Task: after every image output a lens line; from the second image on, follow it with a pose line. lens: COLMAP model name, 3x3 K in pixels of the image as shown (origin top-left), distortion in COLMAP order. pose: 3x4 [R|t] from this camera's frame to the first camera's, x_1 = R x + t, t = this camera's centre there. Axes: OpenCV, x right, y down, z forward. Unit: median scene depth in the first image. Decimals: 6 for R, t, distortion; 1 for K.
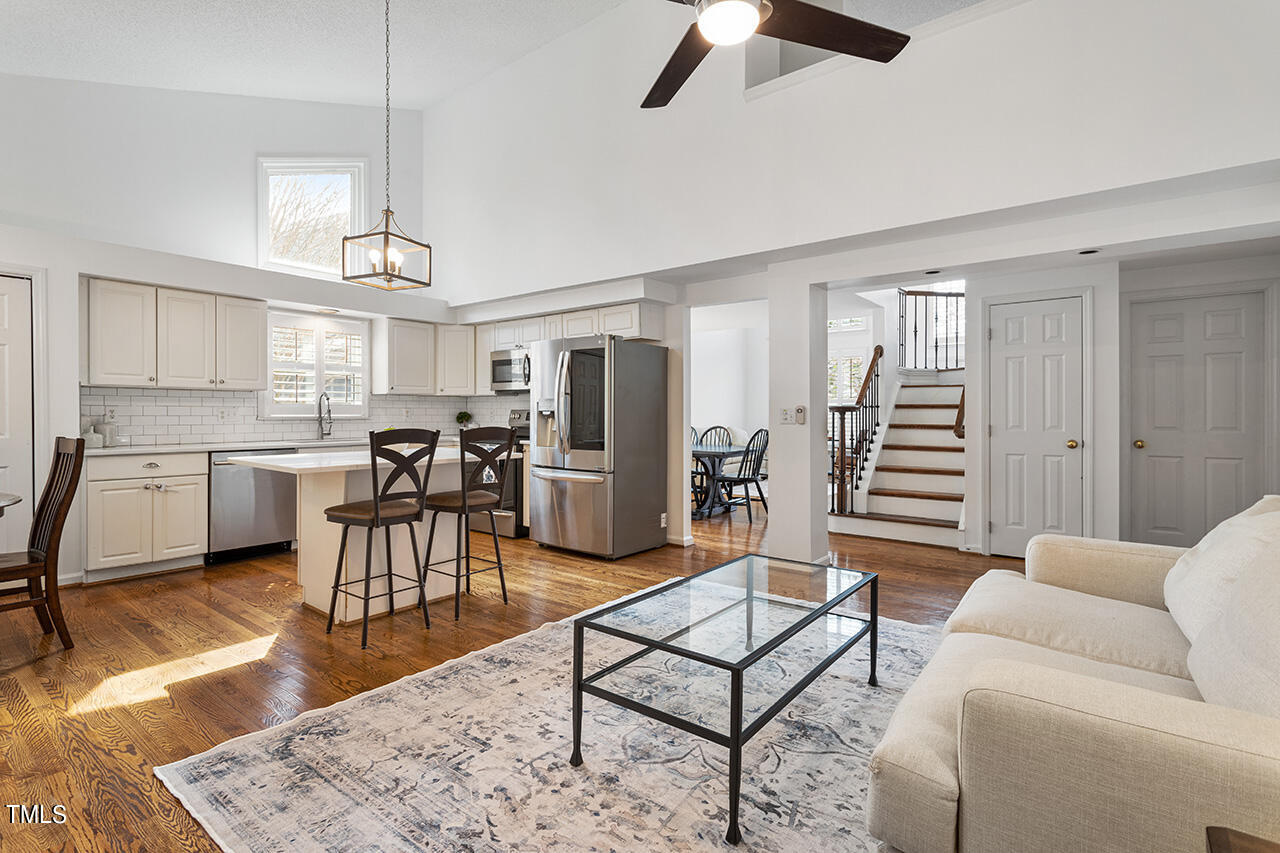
lens RADIAL K [[608.3, 0, 641.7], [0, 608.3, 414.3], [0, 0, 1]] dist [-0.000092, -0.000048]
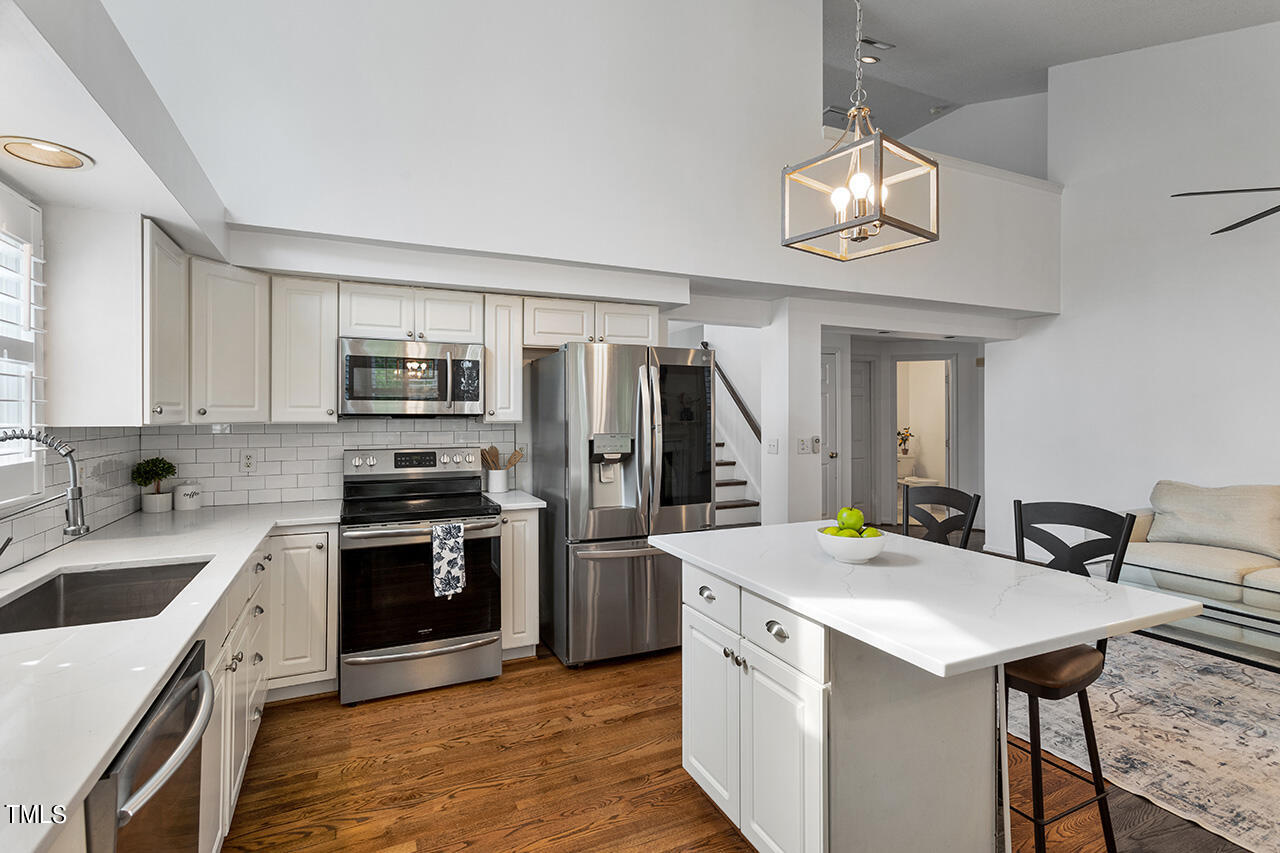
lens RADIAL K [[608.3, 0, 641.7], [0, 608.3, 414.3], [0, 0, 1]] dist [-0.000092, -0.000048]
pose [[0.453857, -0.001727, 0.891073, -0.751936], [0.005542, 0.999984, -0.000884, -0.048206], [-0.891058, 0.005339, 0.453859, 0.706594]]
